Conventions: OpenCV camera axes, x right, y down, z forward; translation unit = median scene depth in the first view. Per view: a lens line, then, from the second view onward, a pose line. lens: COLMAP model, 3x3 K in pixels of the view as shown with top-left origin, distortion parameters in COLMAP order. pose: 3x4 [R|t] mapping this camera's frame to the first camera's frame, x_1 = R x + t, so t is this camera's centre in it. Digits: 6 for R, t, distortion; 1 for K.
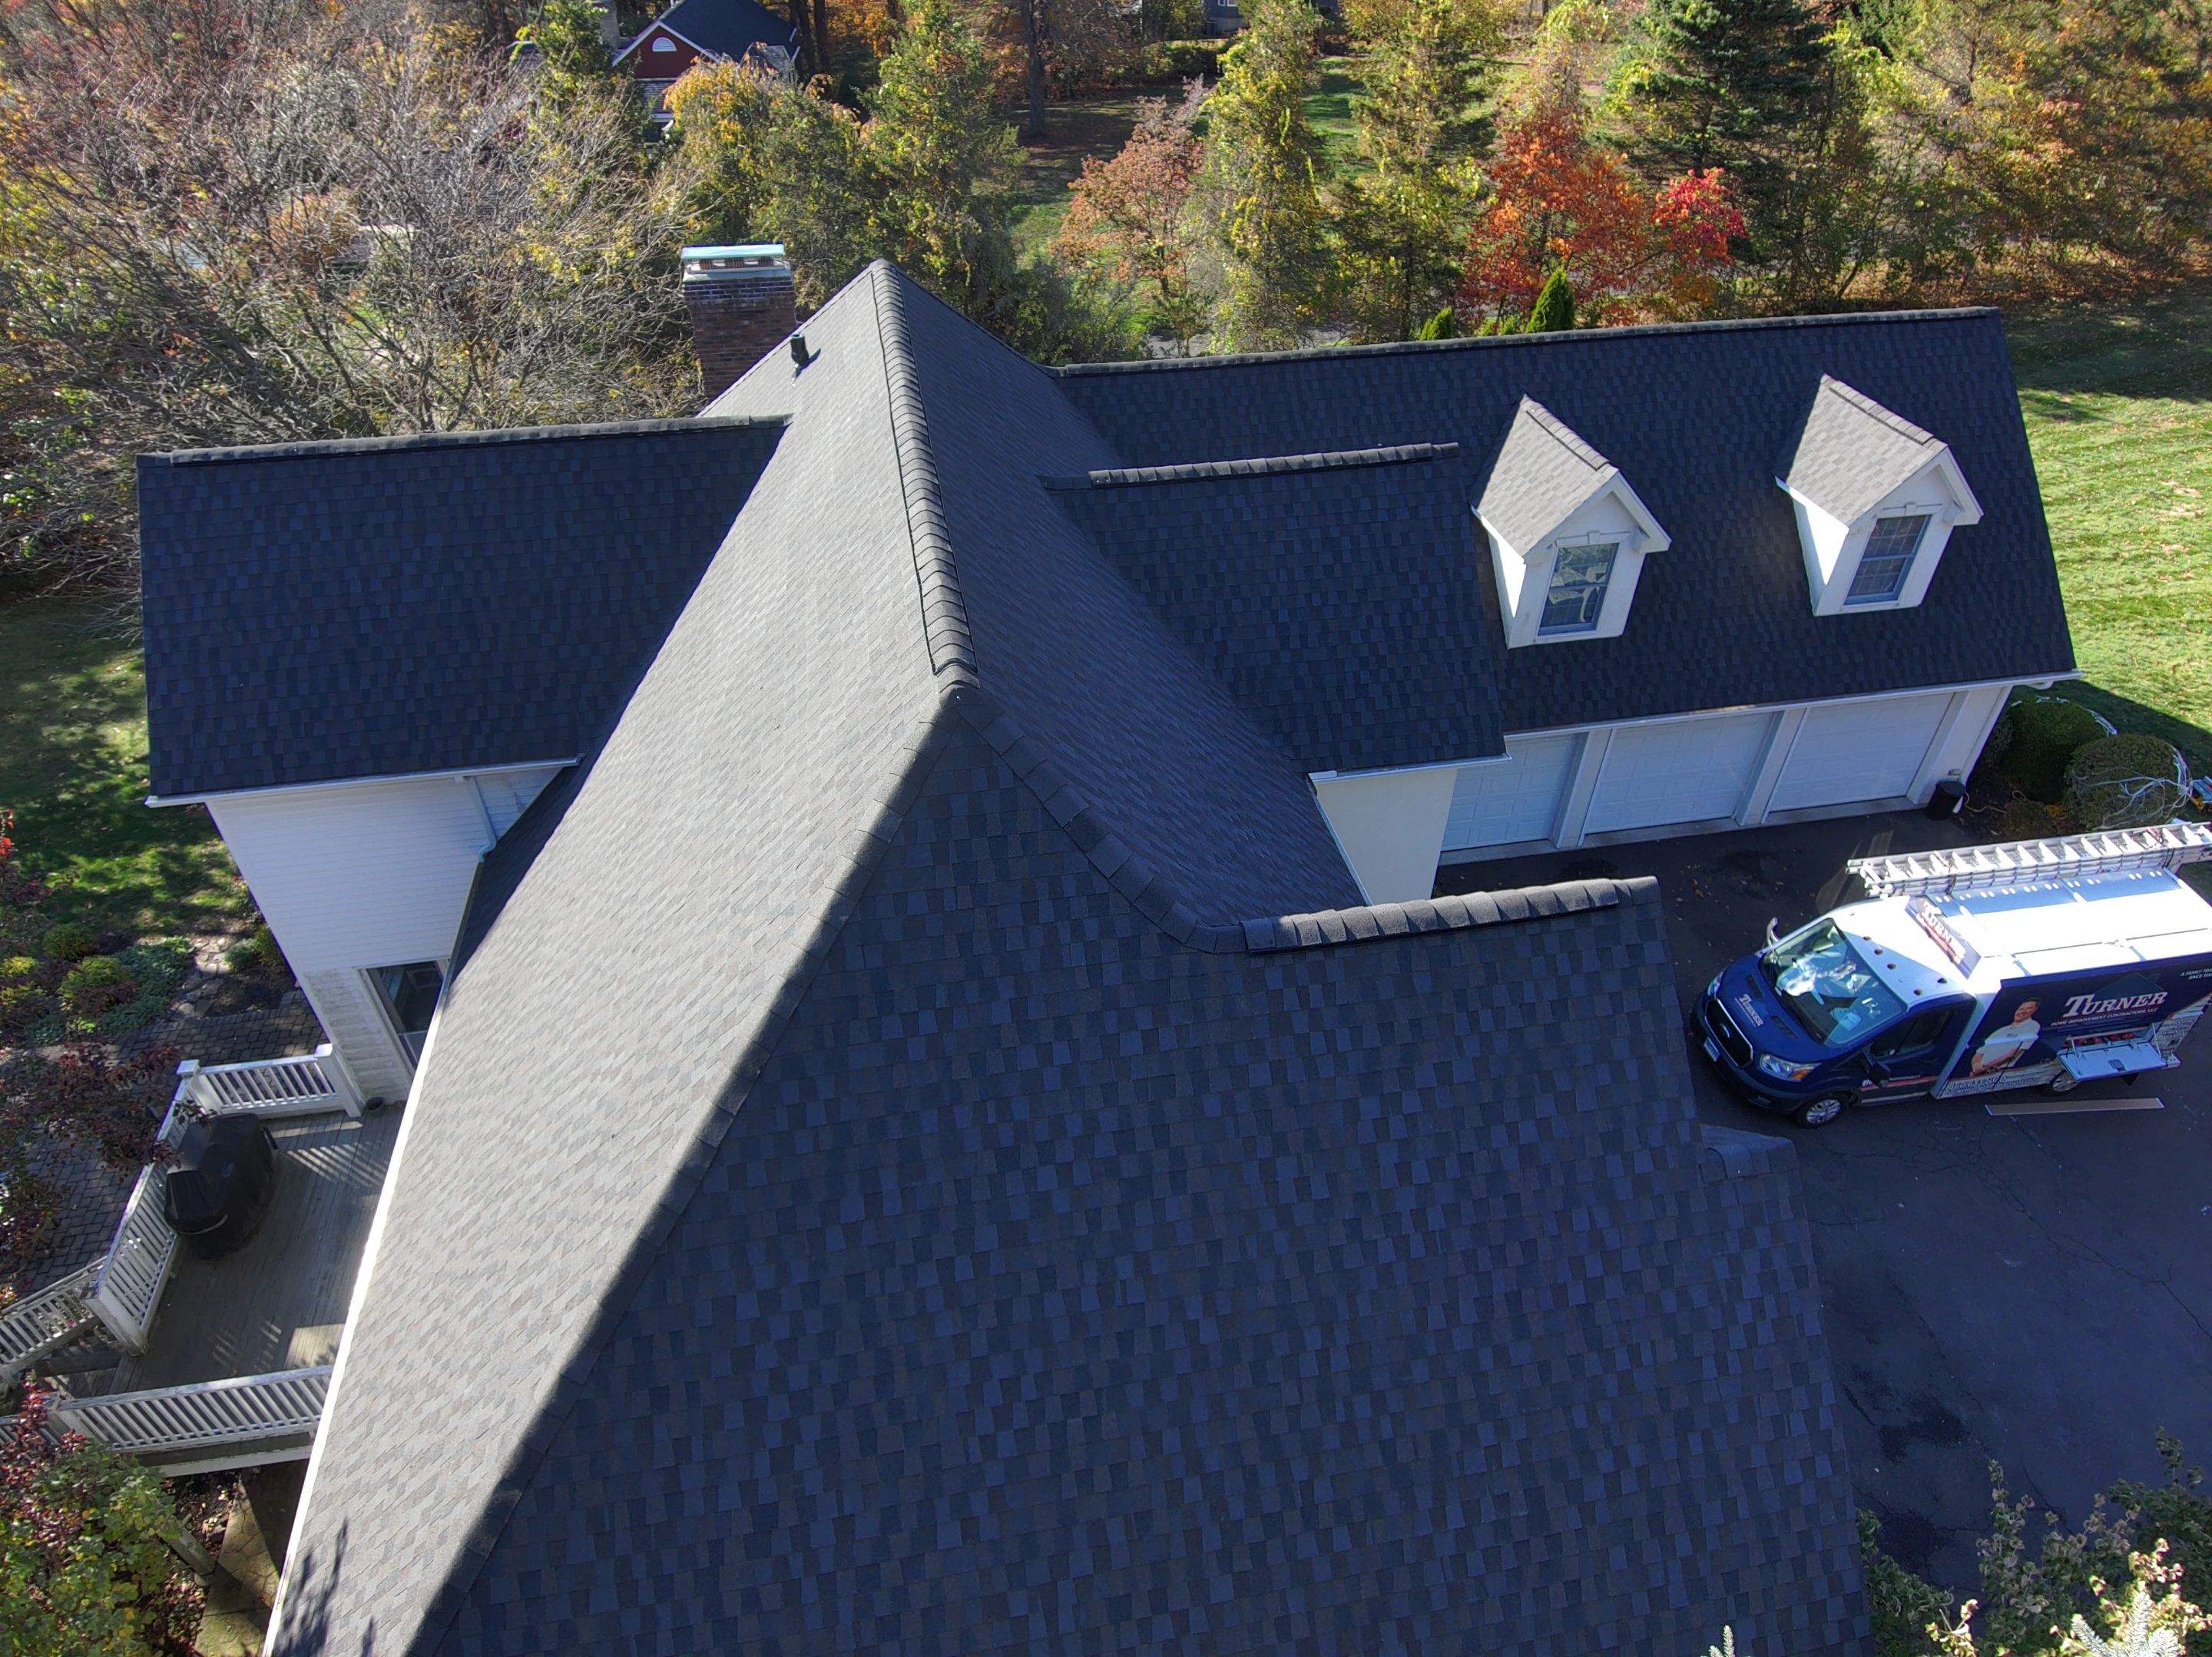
lens RADIAL K [[1313.9, 0, 1103.5], [0, 1313.9, 821.6], [0, 0, 1]] dist [0.039444, -0.067385]
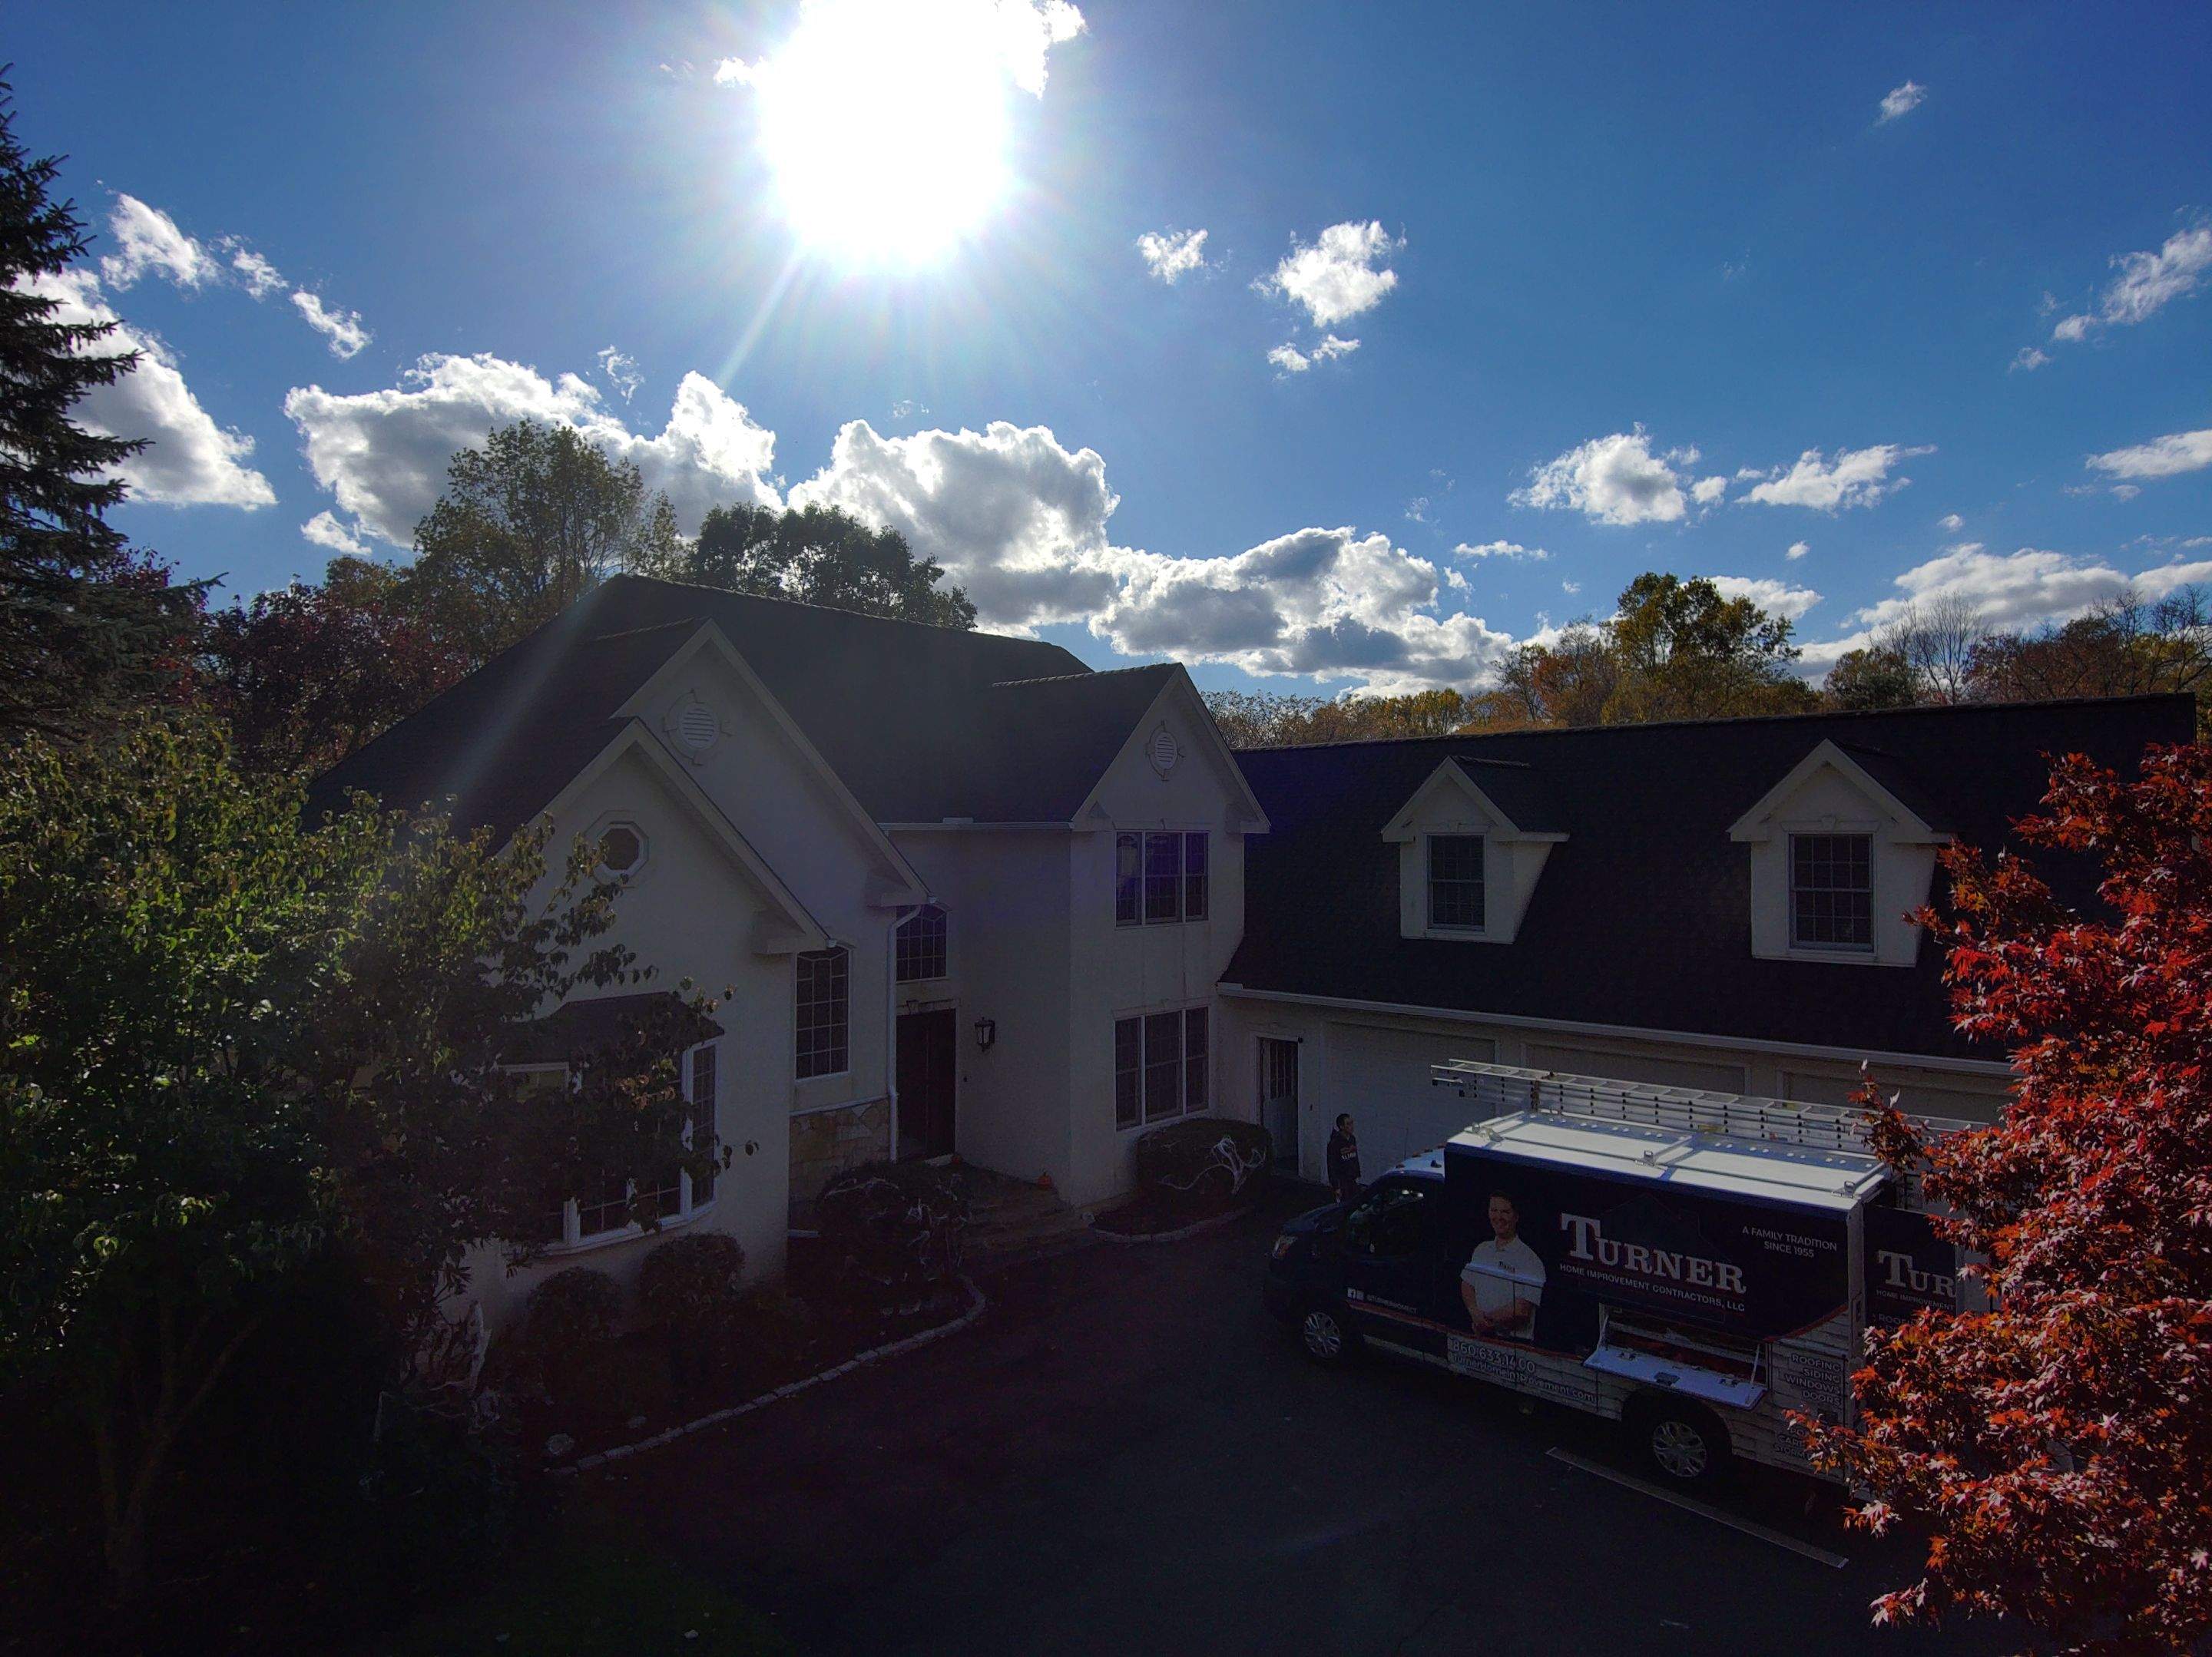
lens RADIAL K [[1313.9, 0, 1094.0], [0, 1313.9, 806.5], [0, 0, 1]] dist [0.039444, -0.067385]
pose [[0.609867, -0.011610, -0.792419, 0.912039], [-0.495345, 0.774927, -0.392584, 0.290765], [0.618625, 0.631944, 0.466851, 0.286023]]
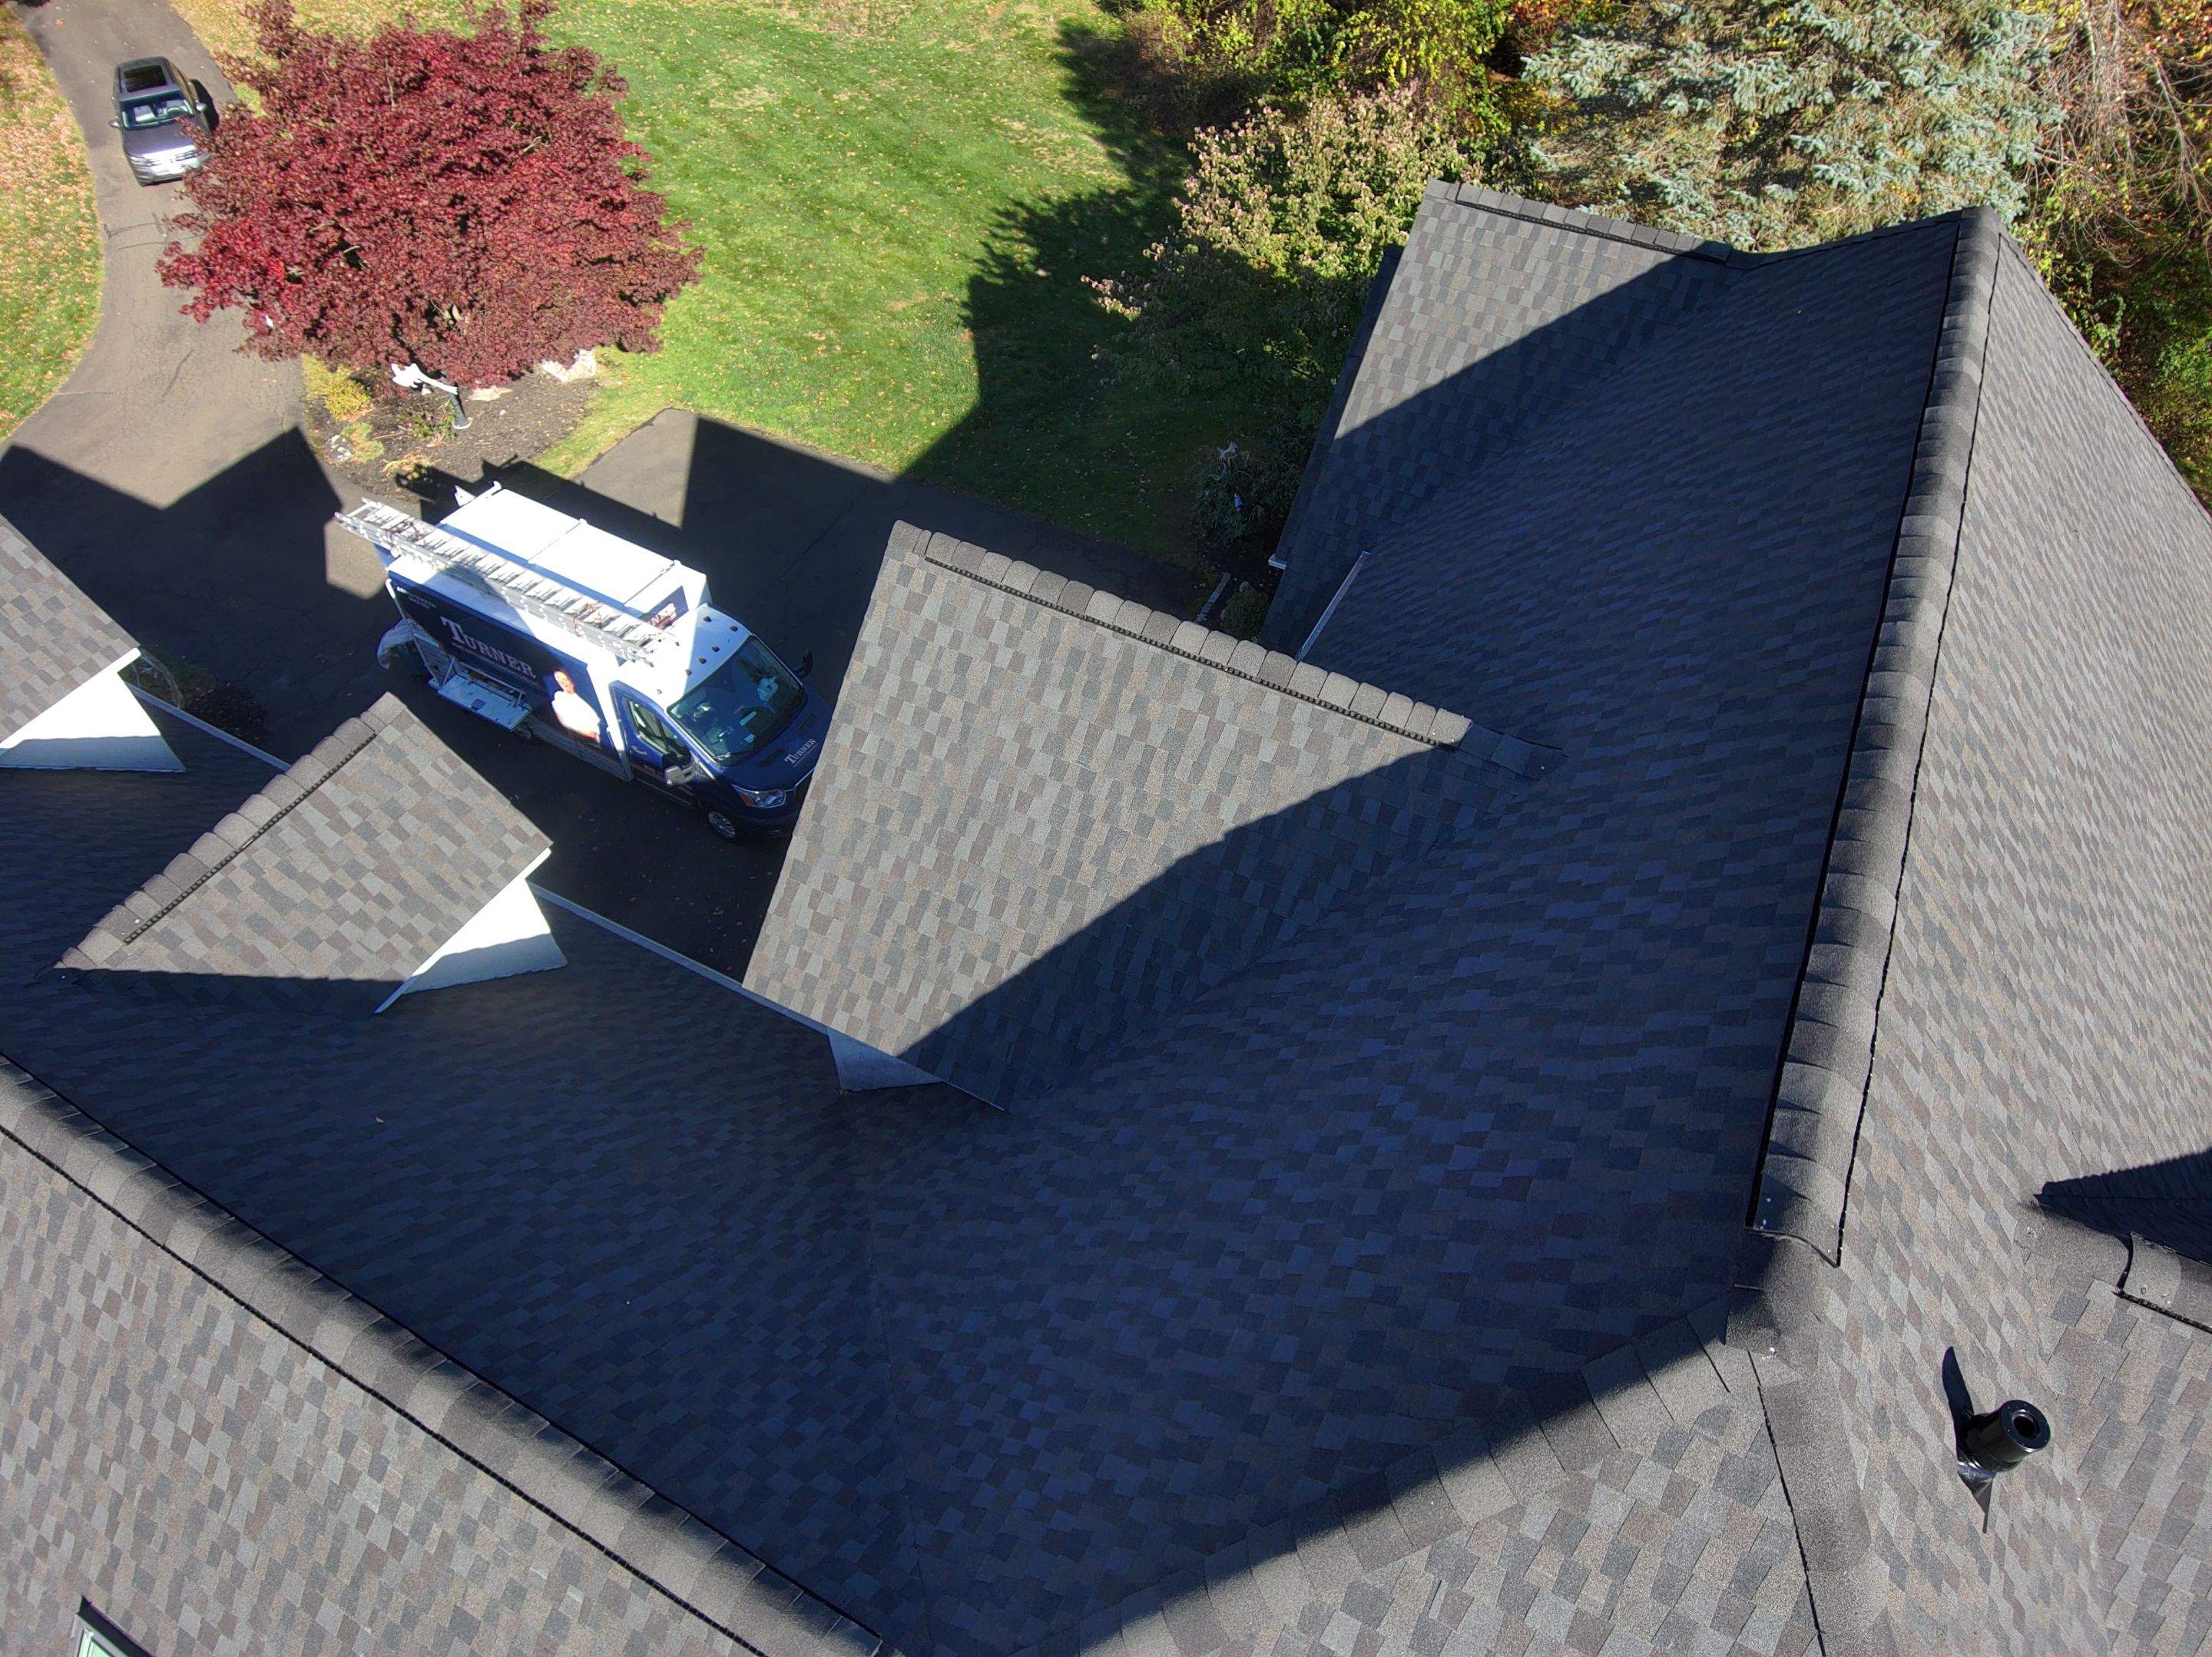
lens RADIAL K [[1313.9, 0, 1116.3], [0, 1313.9, 825.0], [0, 0, 1]] dist [0.039444, -0.067385]
pose [[-0.791131, -0.474256, 0.386254, -0.087700], [0.363998, 0.142443, 0.920443, -0.565910], [-0.491545, 0.868787, 0.059938, 0.733623]]
